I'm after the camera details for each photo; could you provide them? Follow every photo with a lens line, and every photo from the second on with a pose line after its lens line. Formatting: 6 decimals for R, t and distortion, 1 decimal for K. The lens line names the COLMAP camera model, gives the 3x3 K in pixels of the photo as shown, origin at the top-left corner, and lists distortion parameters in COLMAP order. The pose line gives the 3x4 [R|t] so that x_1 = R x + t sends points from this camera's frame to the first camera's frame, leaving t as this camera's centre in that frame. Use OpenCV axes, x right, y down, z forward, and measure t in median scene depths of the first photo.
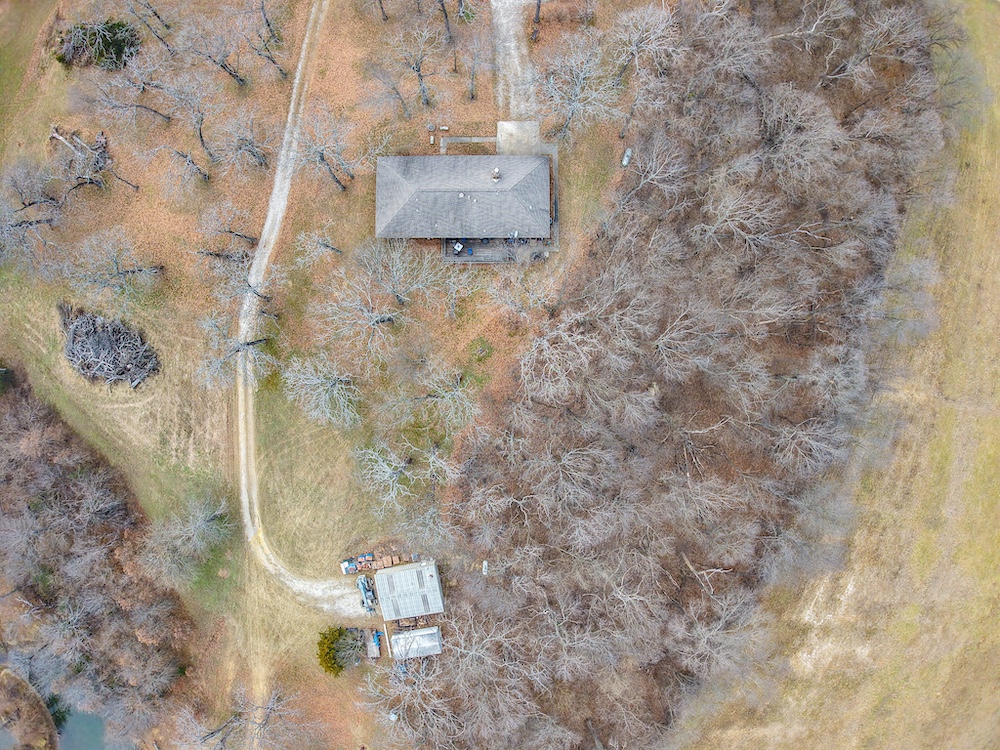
lens RADIAL K [[576.8, 0, 503.6], [0, 576.8, 373.9], [0, 0, 1]] dist [-0.171825, 0.019068]
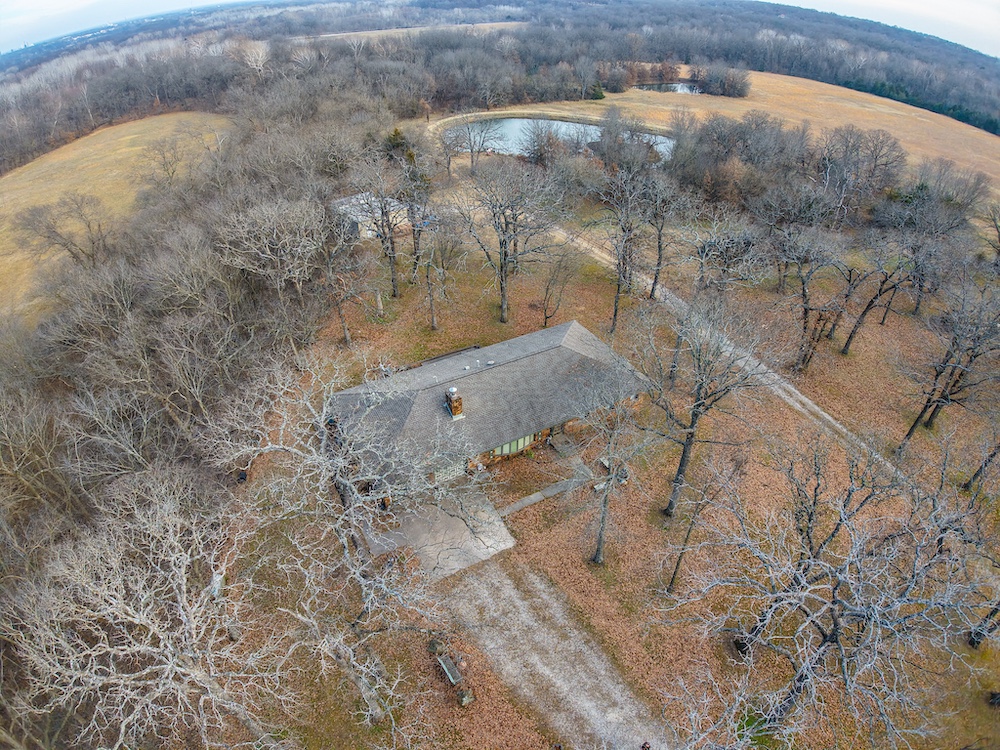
lens RADIAL K [[576.8, 0, 498.2], [0, 576.8, 376.4], [0, 0, 1]] dist [-0.171825, 0.019068]
pose [[-0.875166, 0.270521, -0.401126, 0.140900], [-0.483286, -0.527803, 0.698469, -0.654985], [-0.022765, 0.805135, 0.592655, 0.585276]]
